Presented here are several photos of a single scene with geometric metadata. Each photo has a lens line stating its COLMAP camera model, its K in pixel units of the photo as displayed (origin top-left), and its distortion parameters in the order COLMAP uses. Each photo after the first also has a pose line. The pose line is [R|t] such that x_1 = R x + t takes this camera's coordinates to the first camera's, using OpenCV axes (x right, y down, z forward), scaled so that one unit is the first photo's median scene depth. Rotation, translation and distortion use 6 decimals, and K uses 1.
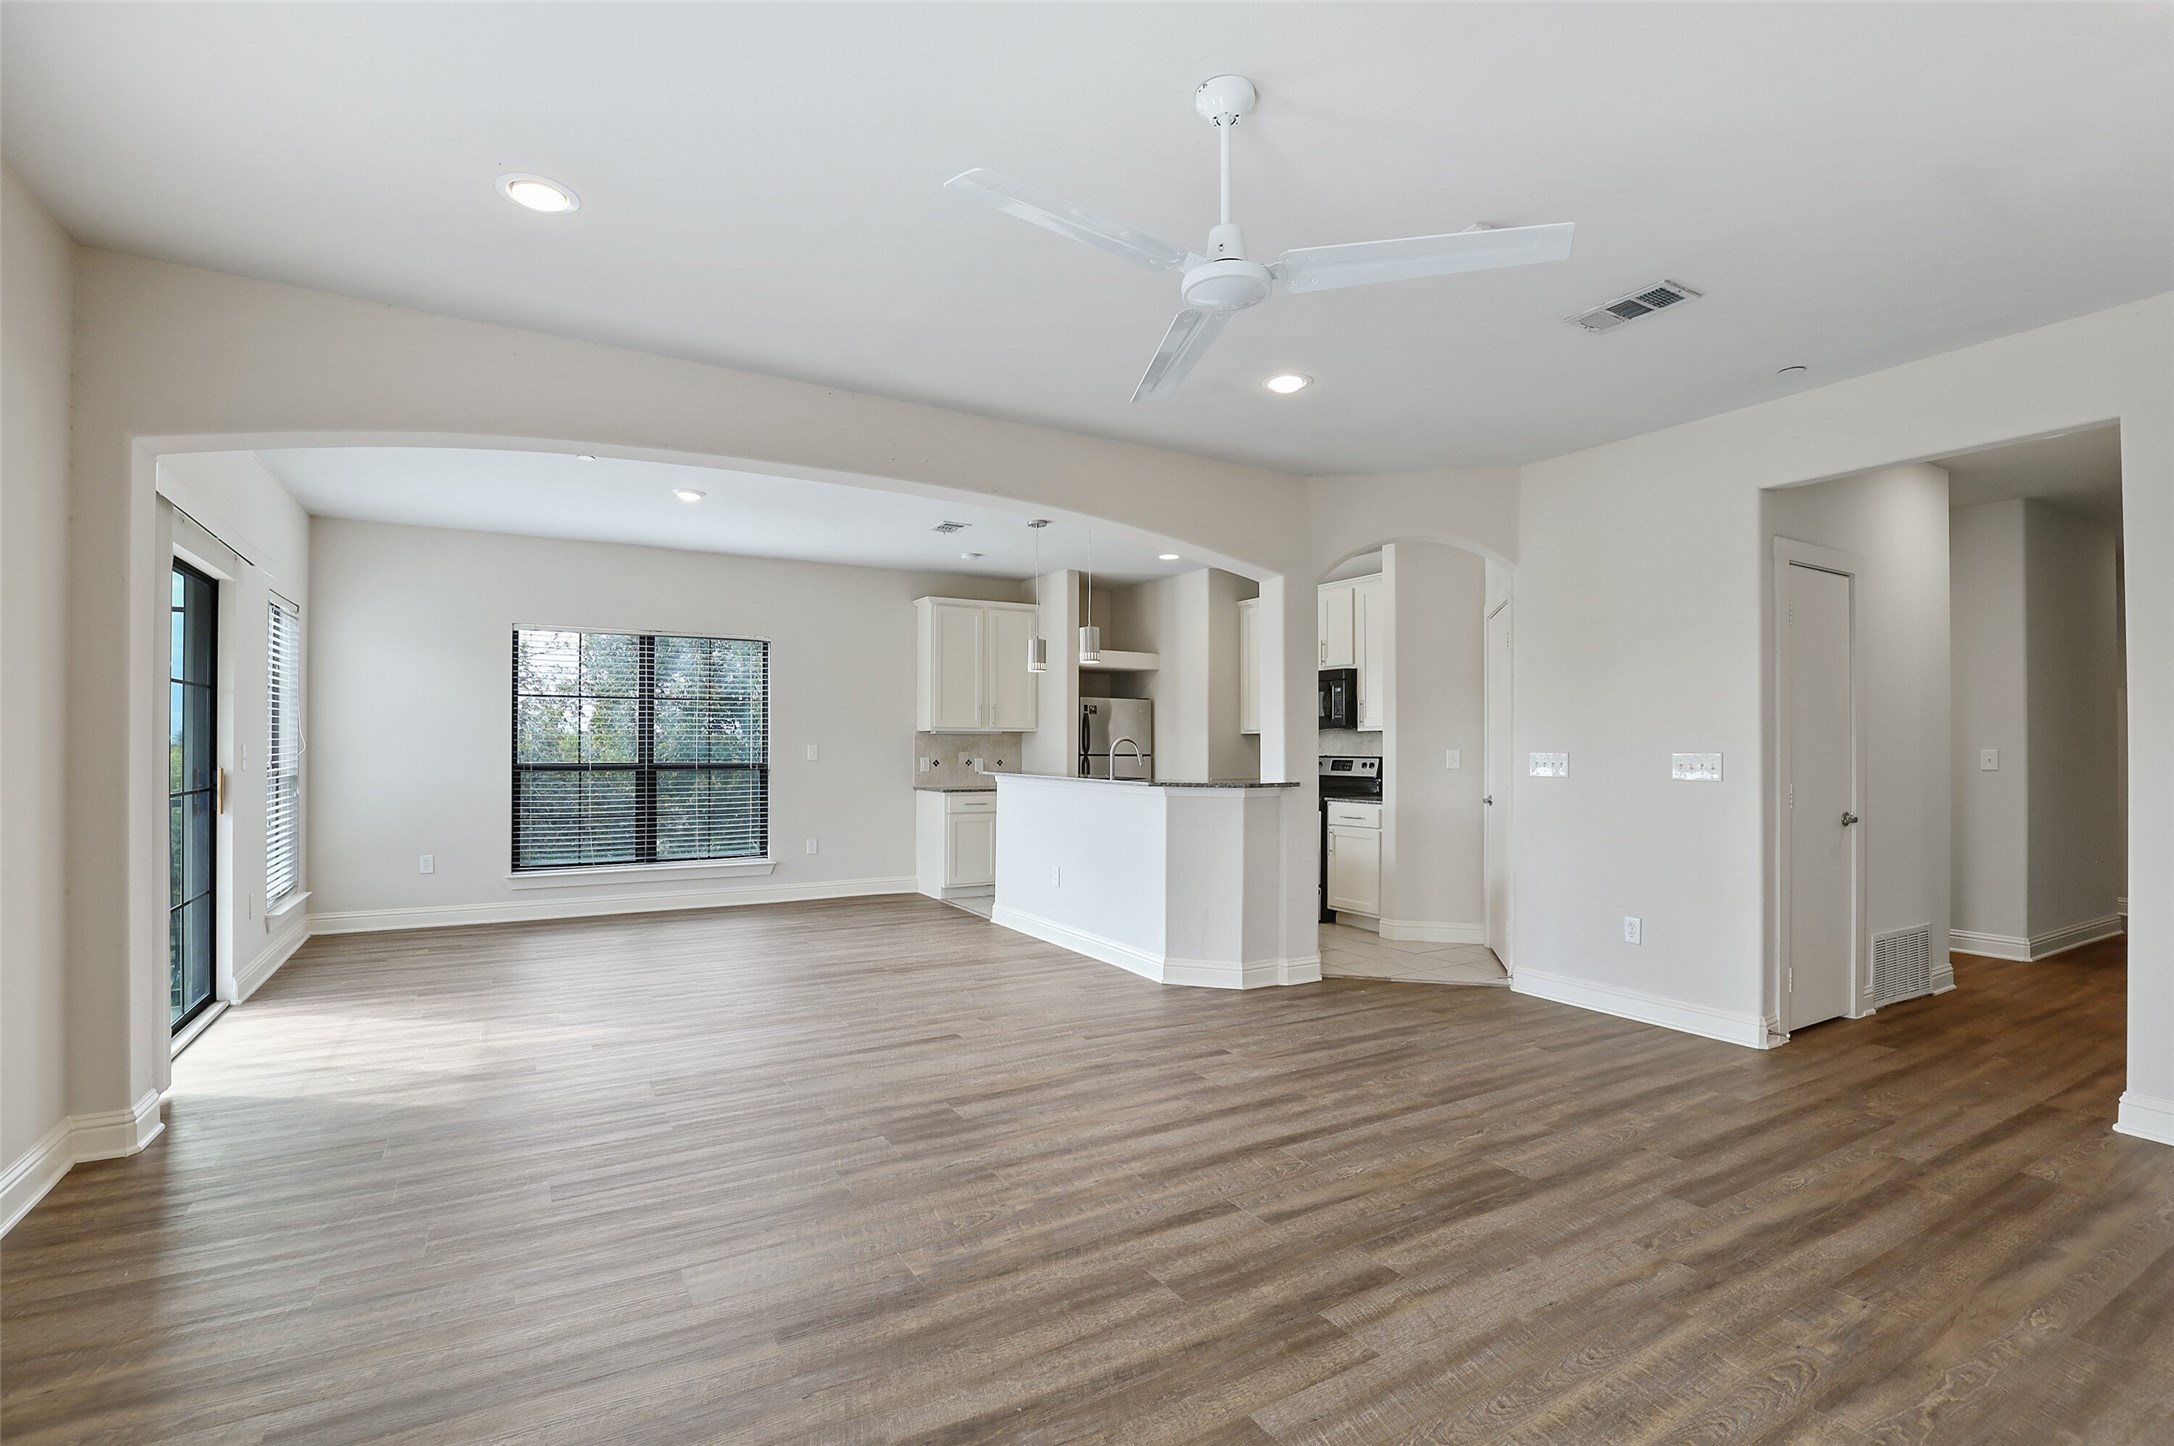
lens RADIAL K [[1000.6, 0, 1091.2], [0, 1000.6, 742.7], [0, 0, 1]] dist [-0.023767, 0.001285]
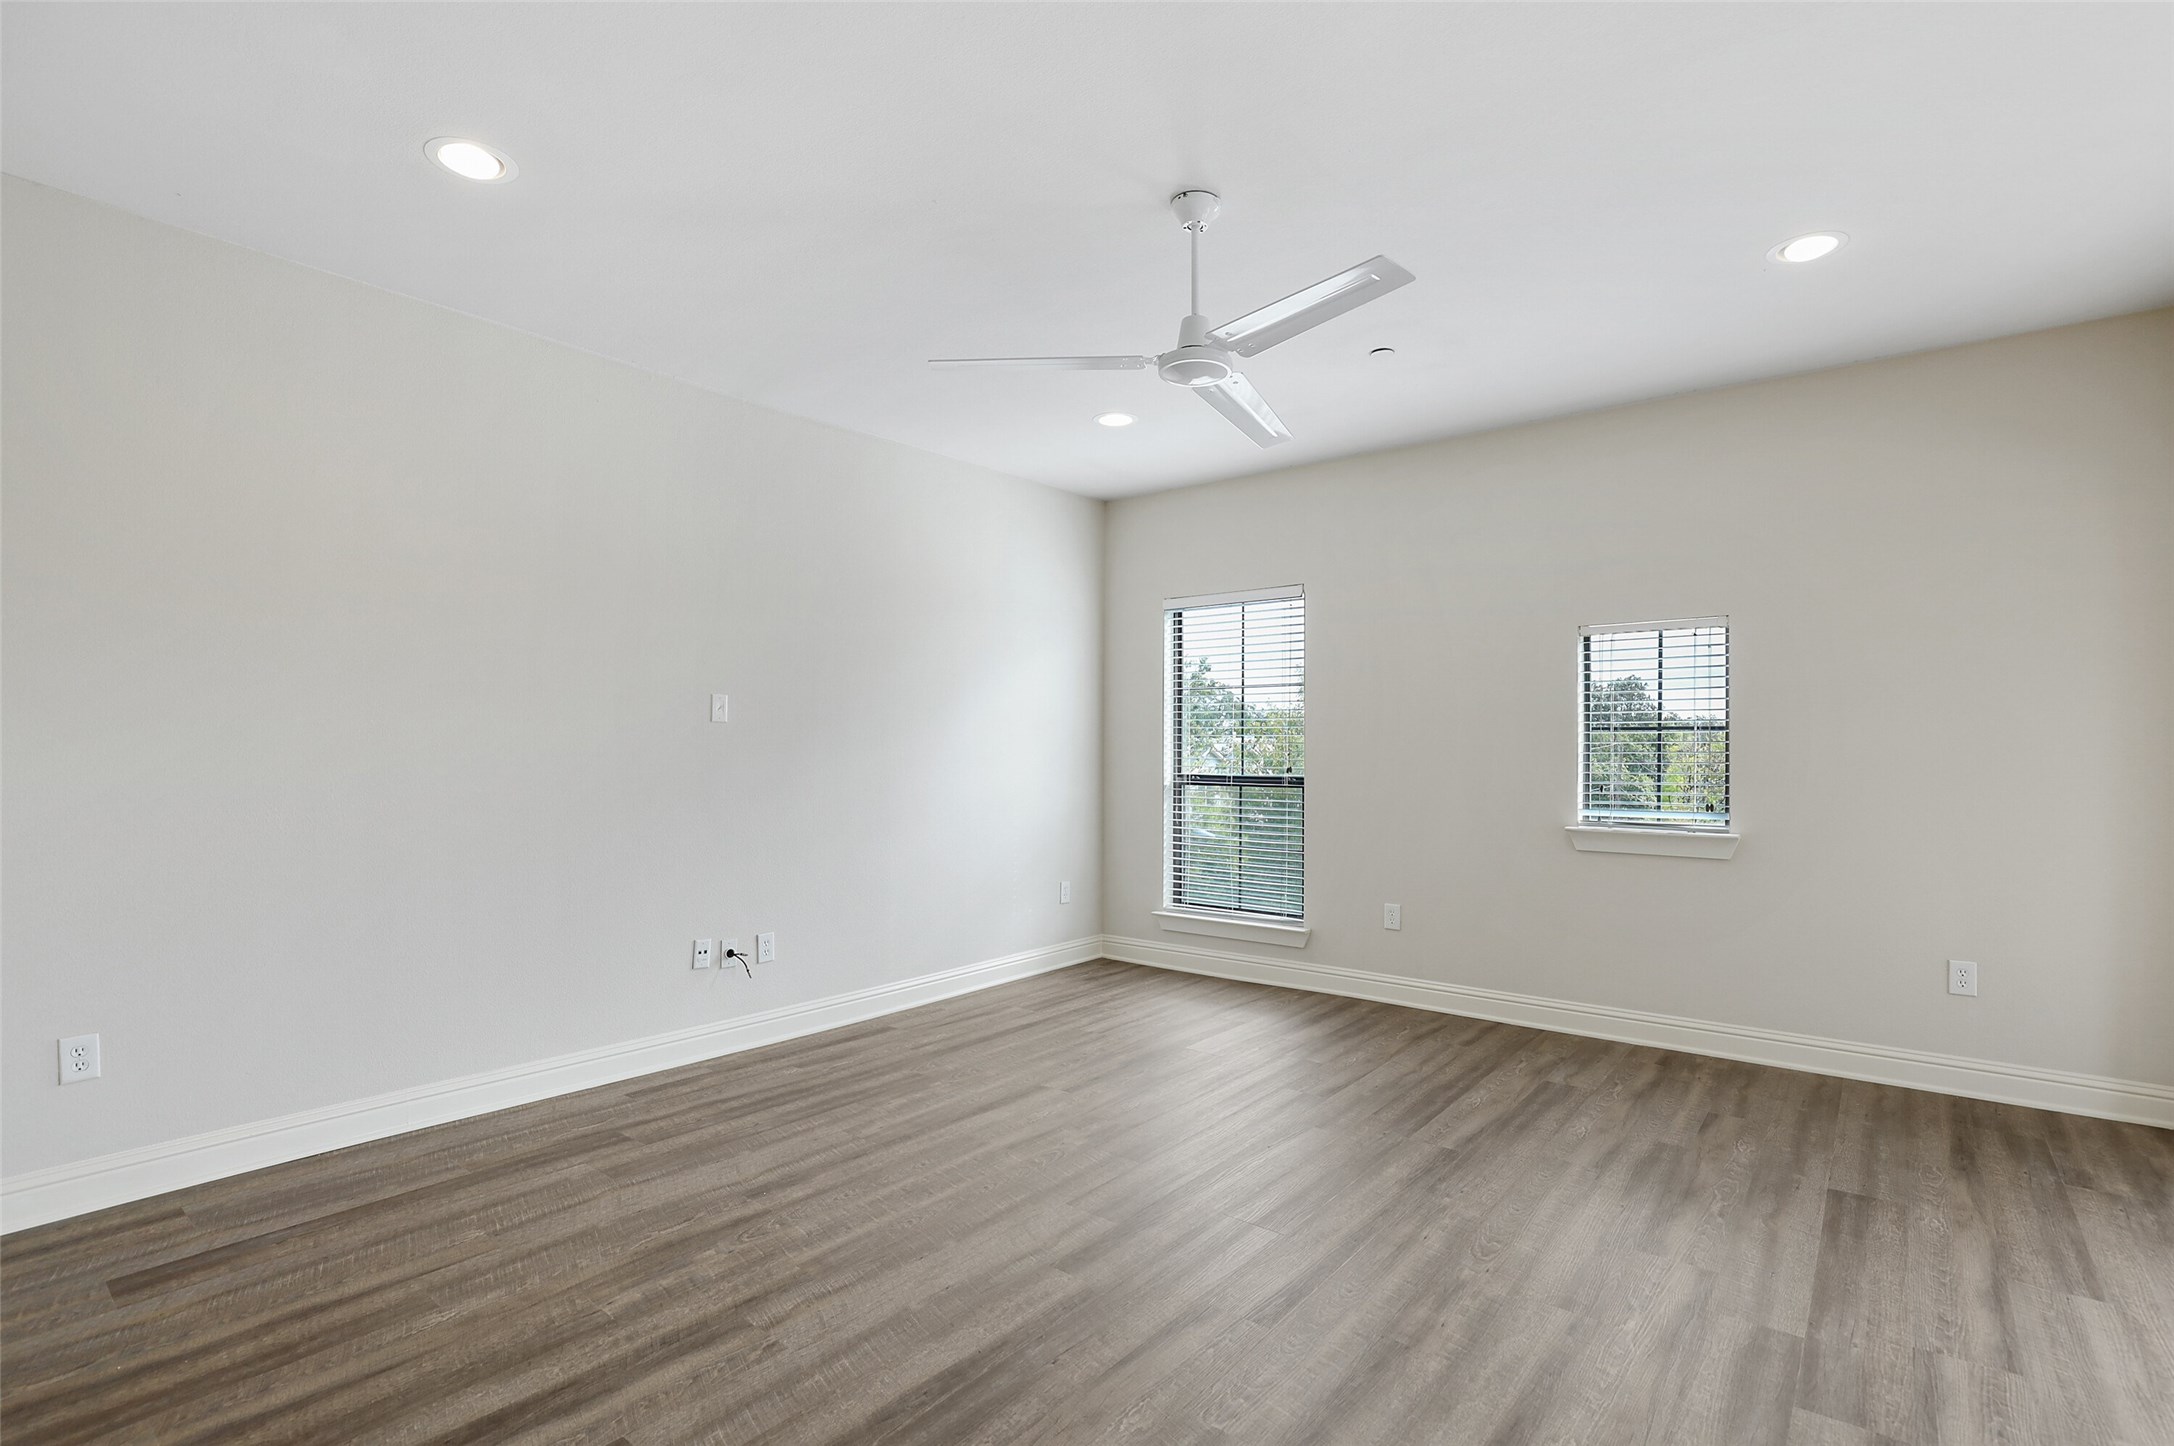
lens RADIAL K [[1013.4, 0, 1094.0], [0, 1013.4, 742.1], [0, 0, 1]] dist [-0.028656, 0.001094]
pose [[-0.937232, -0.007970, -0.348614, 0.294529], [-0.004477, 0.999931, -0.010824, 0.004591], [0.348677, -0.008584, -0.937204, 0.916883]]
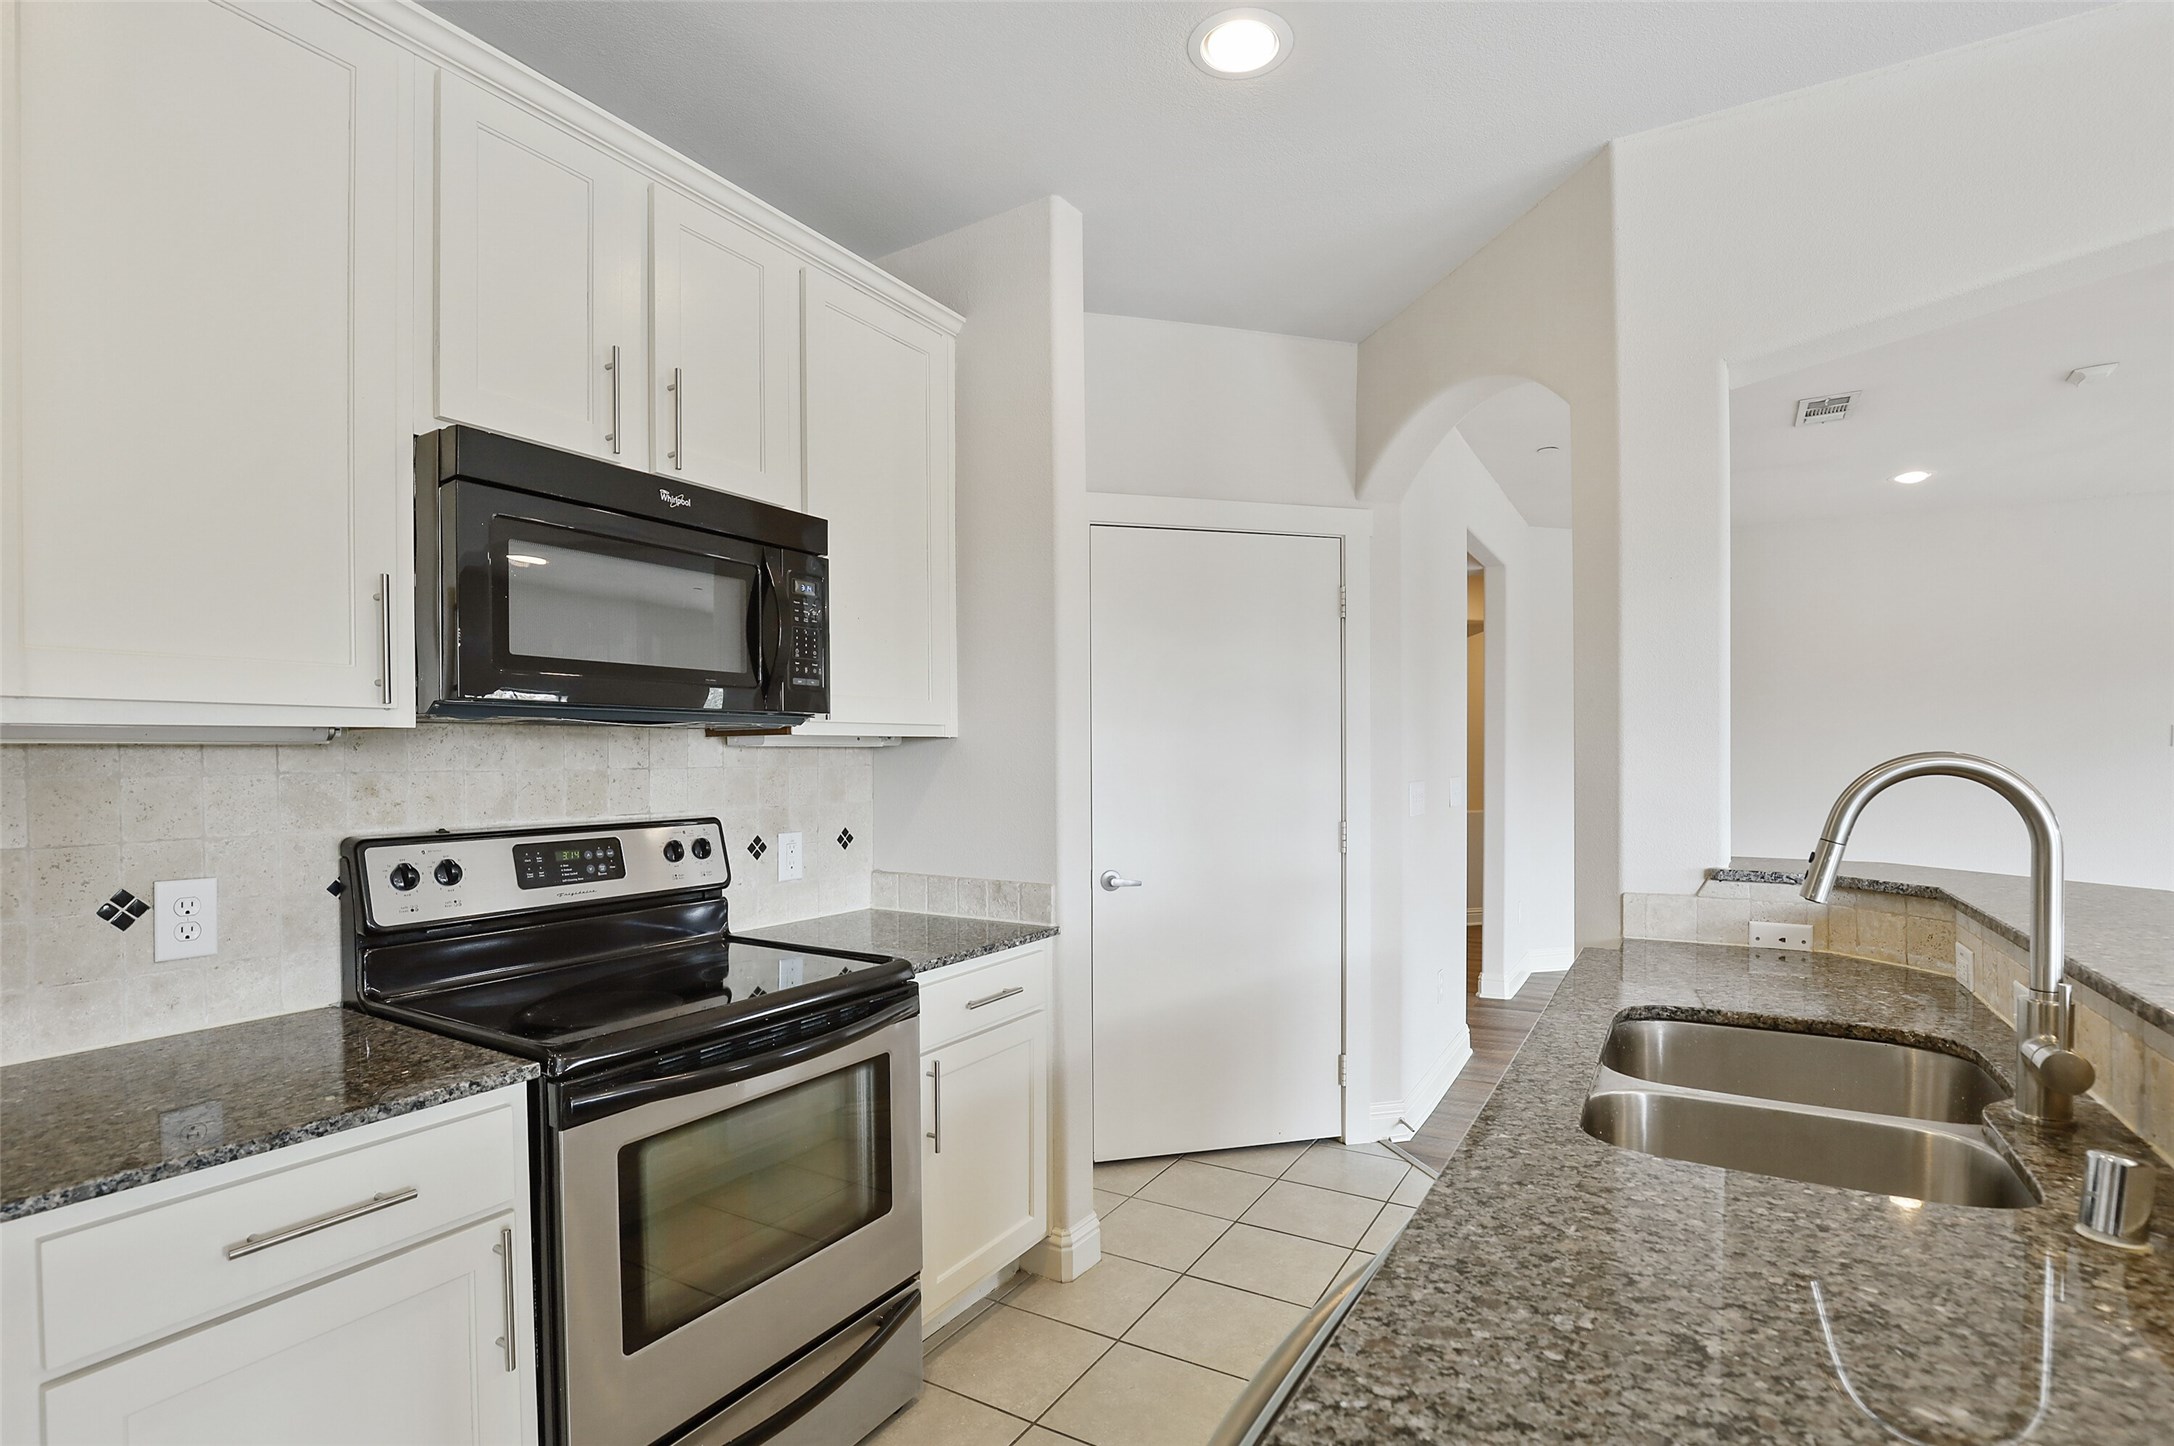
lens RADIAL K [[1008.3, 0, 1093.9], [0, 1008.3, 765.3], [0, 0, 1]] dist [-0.023800, -0.007743]
pose [[-0.477190, -0.005355, 0.878784, -0.063231], [0.000295, 0.999980, 0.006253, -0.005979], [-0.878800, 0.003243, -0.477179, 1.540789]]
